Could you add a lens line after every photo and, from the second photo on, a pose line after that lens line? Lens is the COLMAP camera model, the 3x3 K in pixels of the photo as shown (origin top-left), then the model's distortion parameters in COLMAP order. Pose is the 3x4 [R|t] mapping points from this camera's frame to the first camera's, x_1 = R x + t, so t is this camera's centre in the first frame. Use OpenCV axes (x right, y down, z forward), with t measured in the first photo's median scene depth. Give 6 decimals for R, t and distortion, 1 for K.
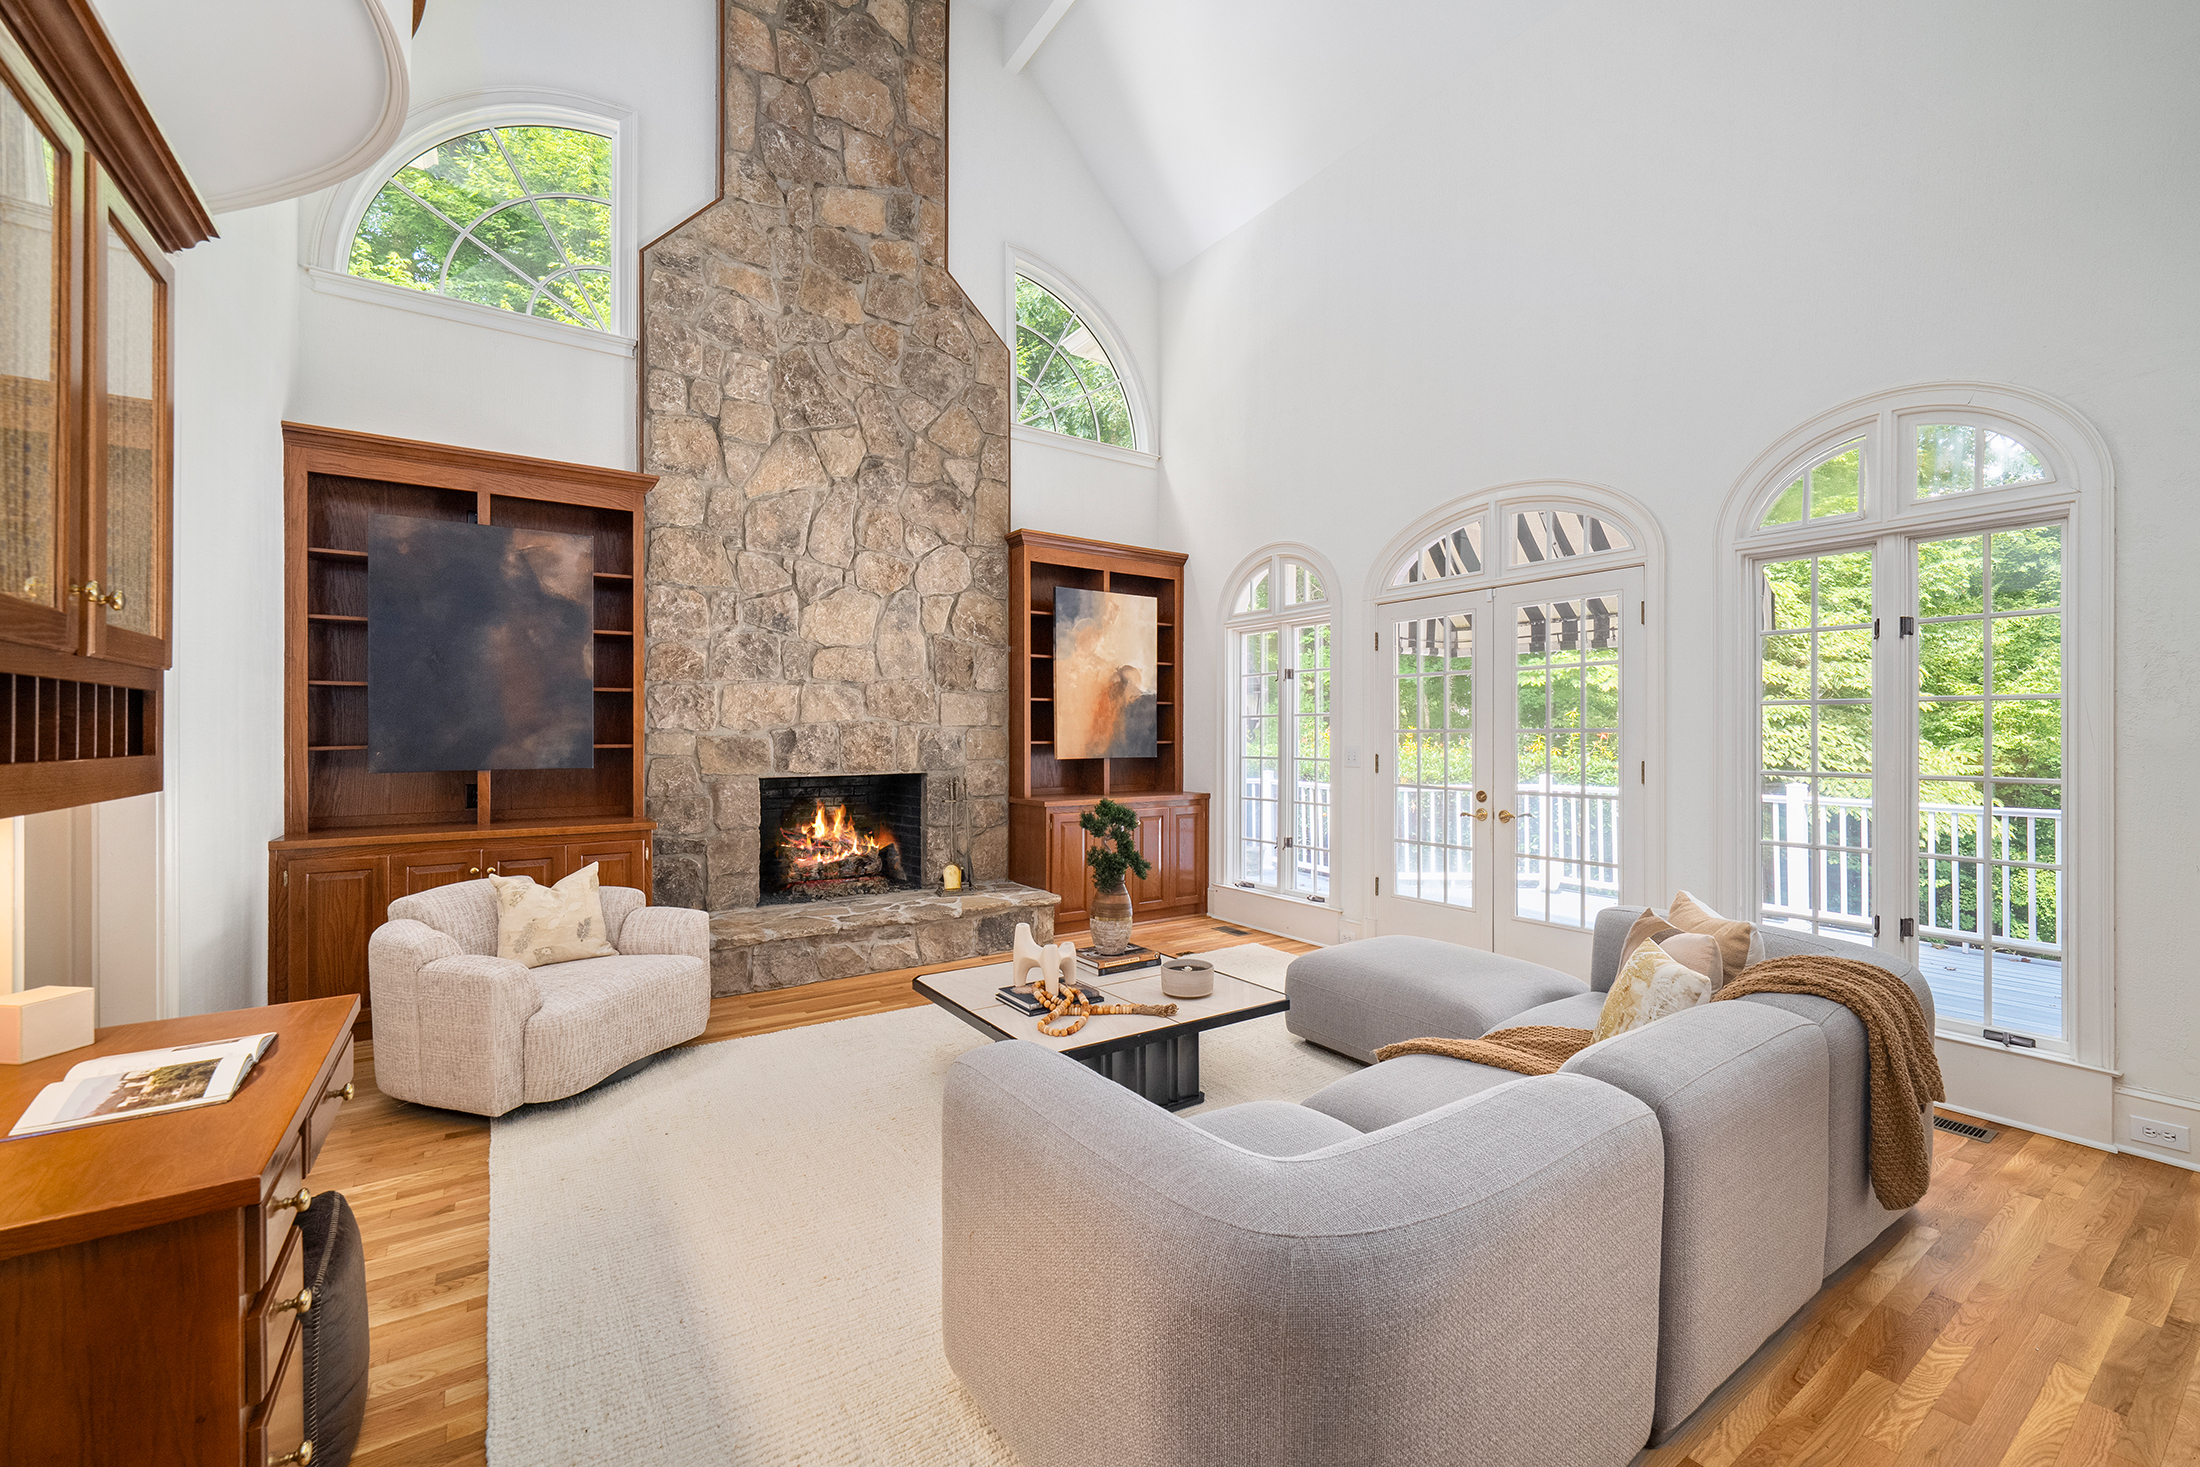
lens RADIAL K [[881.6, 0, 1103.3], [0, 881.6, 739.0], [0, 0, 1]] dist [-0.003363, 0.000498]
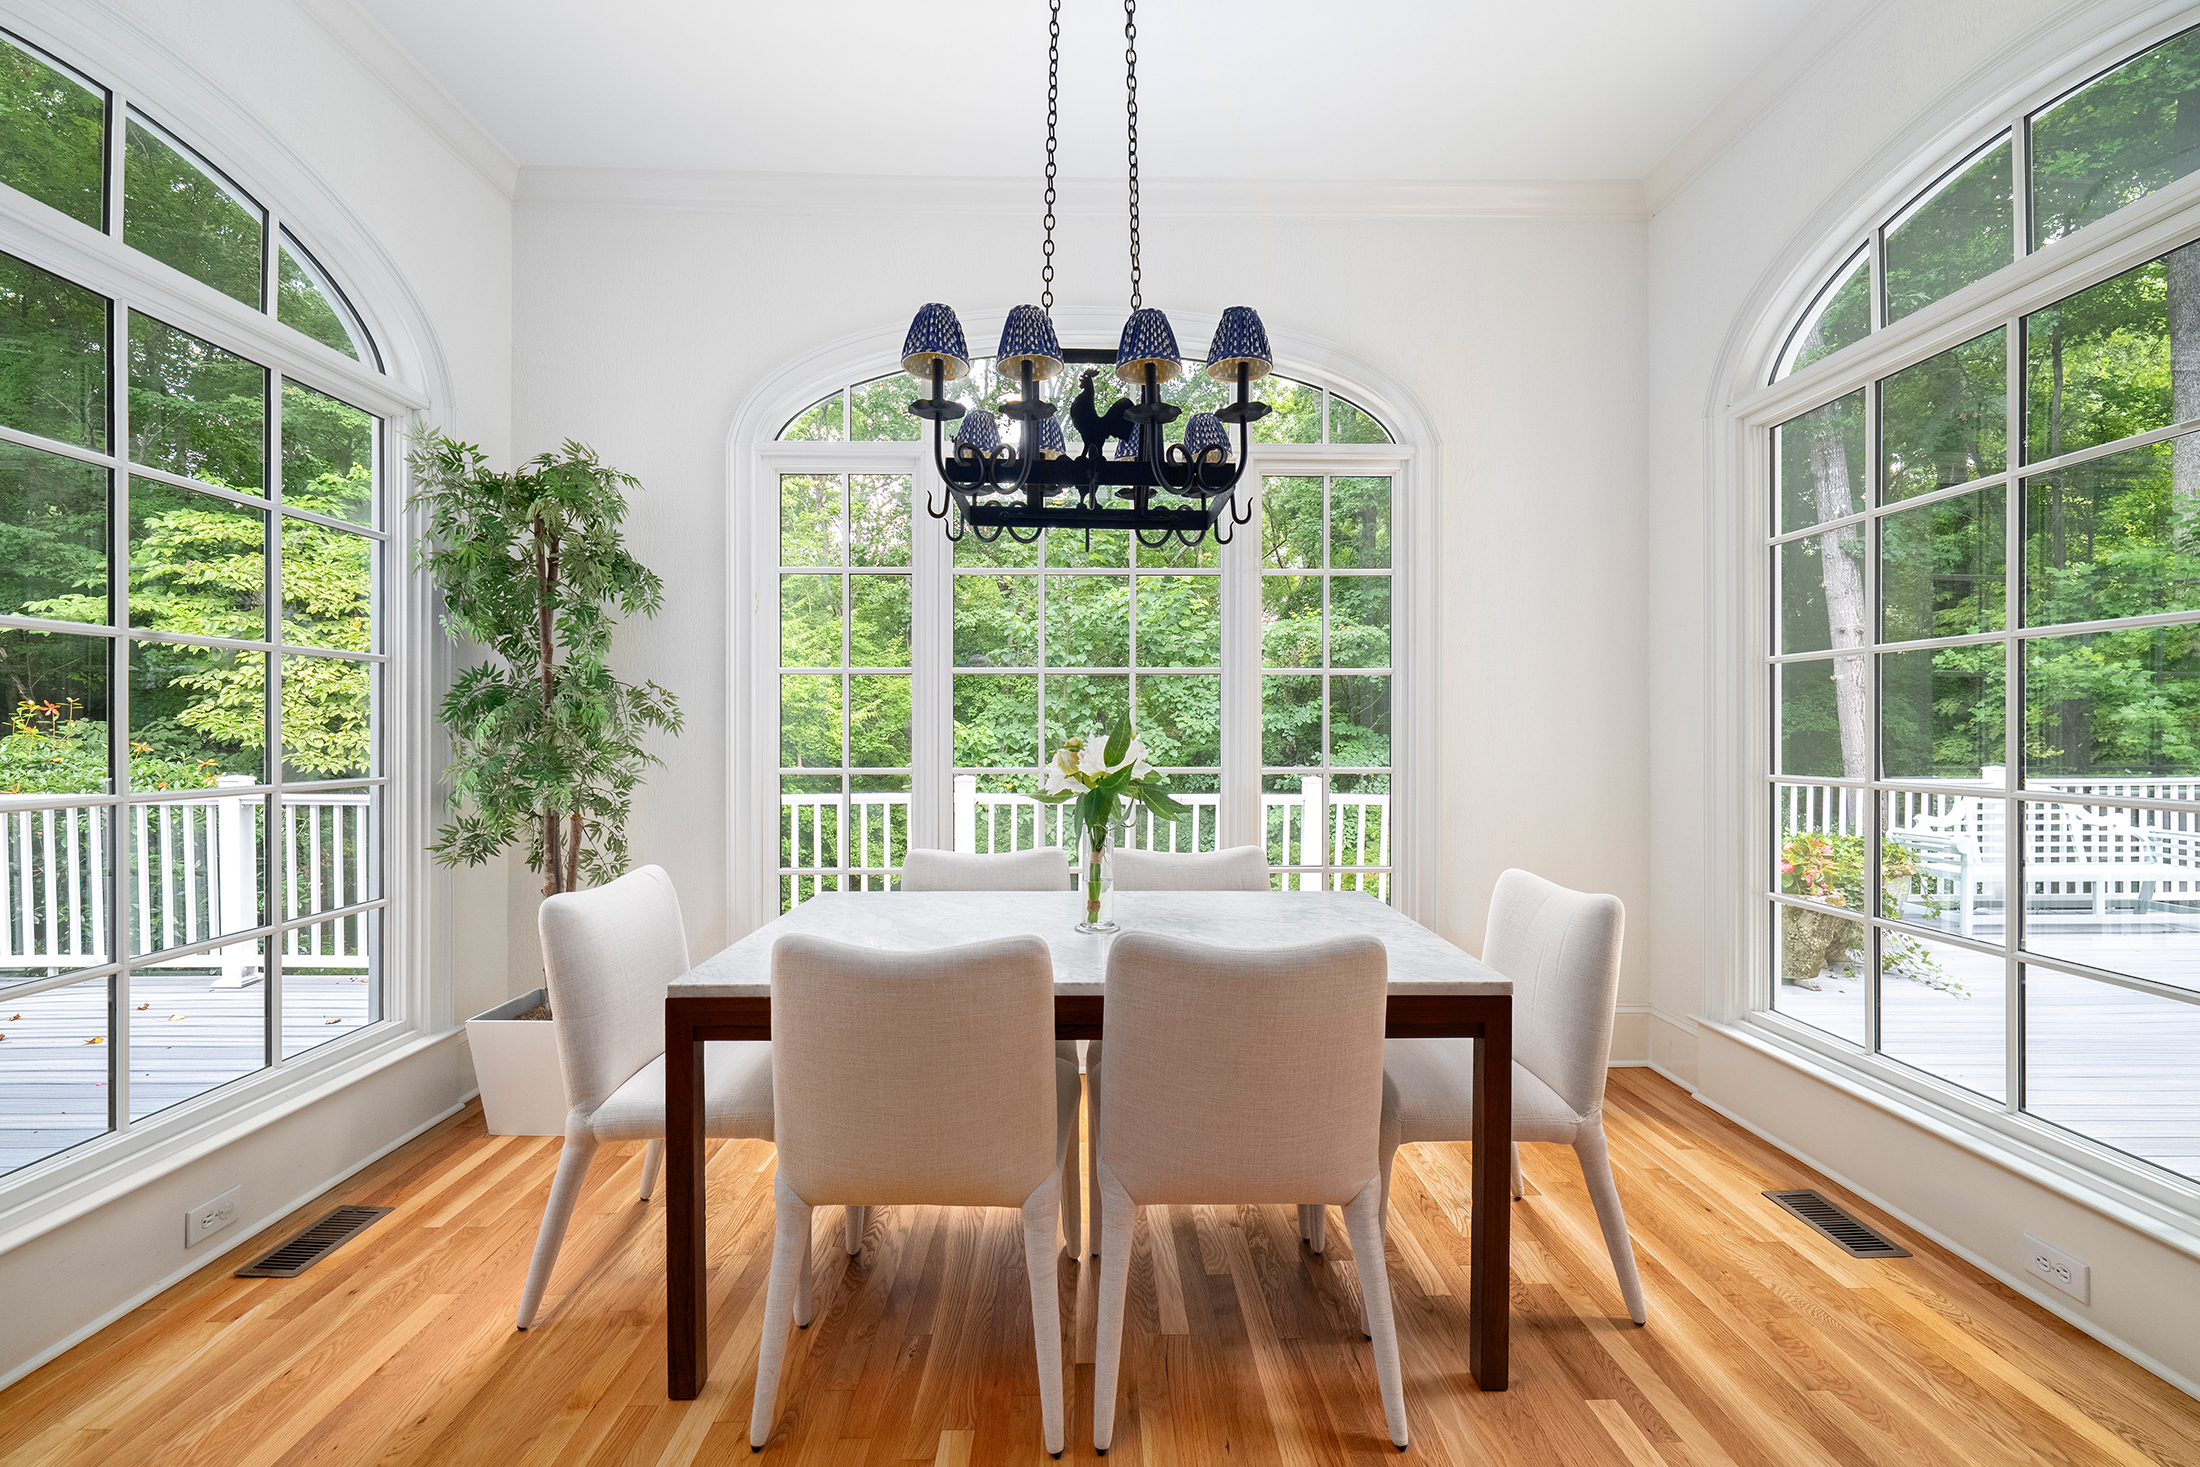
lens RADIAL K [[948.8, 0, 1115.2], [0, 948.8, 739.1], [0, 0, 1]] dist [-0.005534, 0.000098]
pose [[0.548175, 0.001952, 0.836361, 0.732204], [0.000325, 0.999997, -0.002547, 0.029446], [-0.836364, 0.001668, 0.548173, 0.044446]]
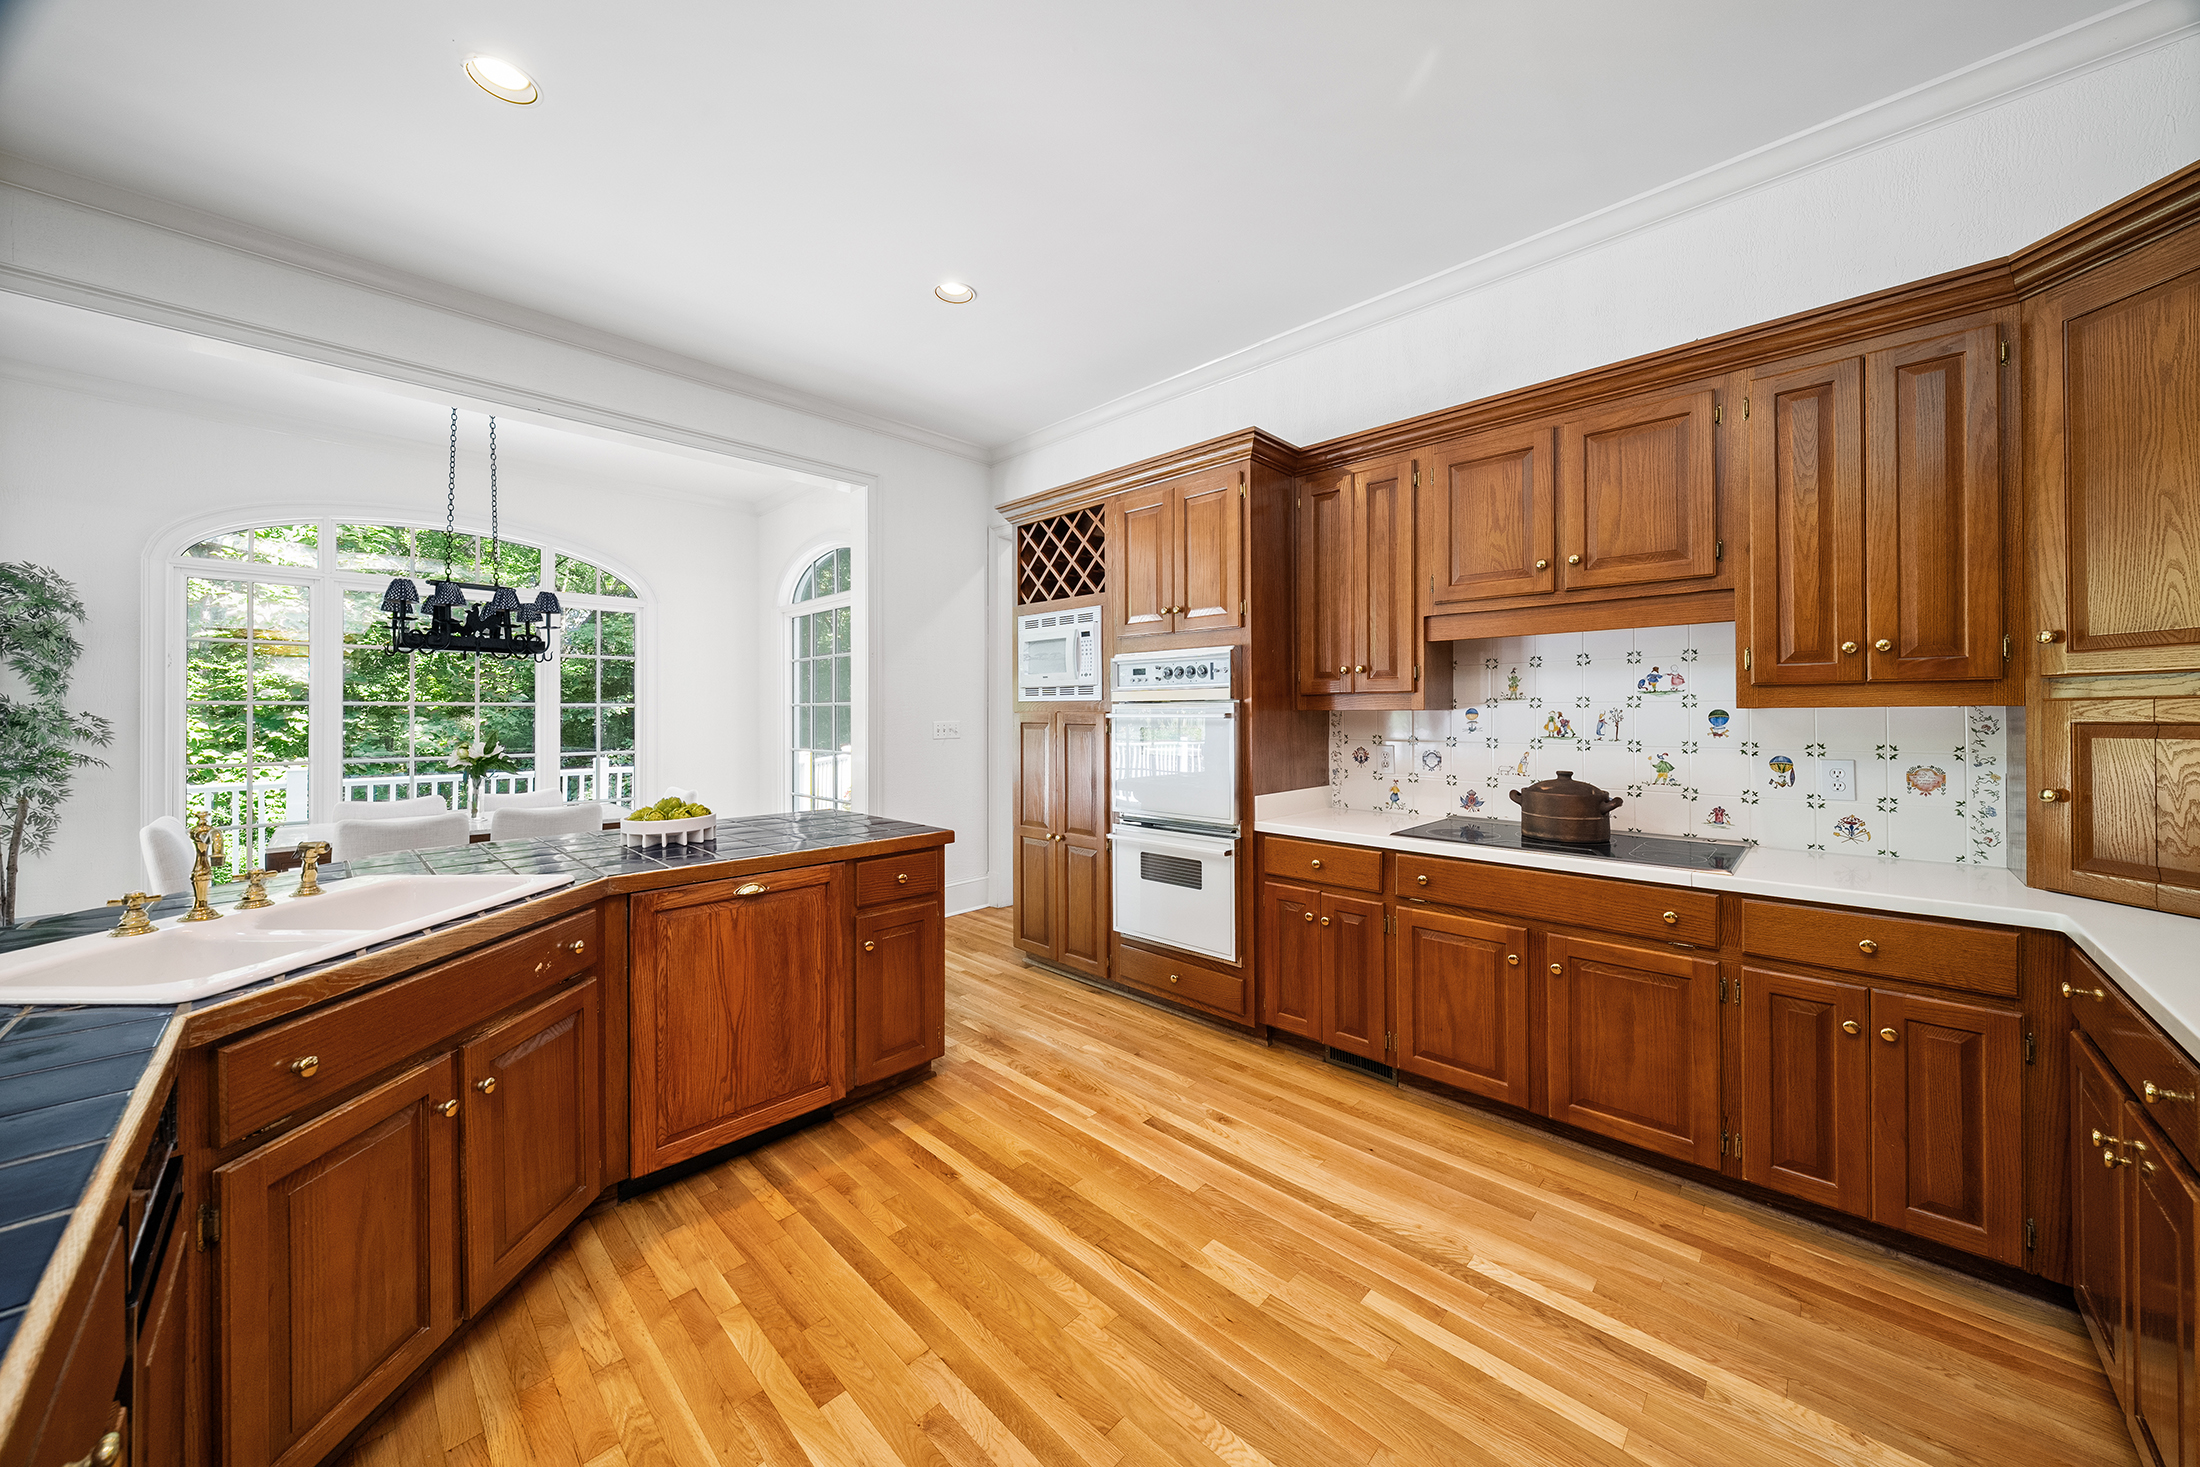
lens RADIAL K [[753.2, 0, 1111.4], [0, 753.2, 713.9], [0, 0, 1]] dist [-0.007291, 0.001405]
pose [[-0.205290, 0.006272, 0.978681, 0.178617], [0.008423, 0.999954, -0.004642, 0.006904], [-0.978665, 0.007290, -0.205334, -0.207667]]
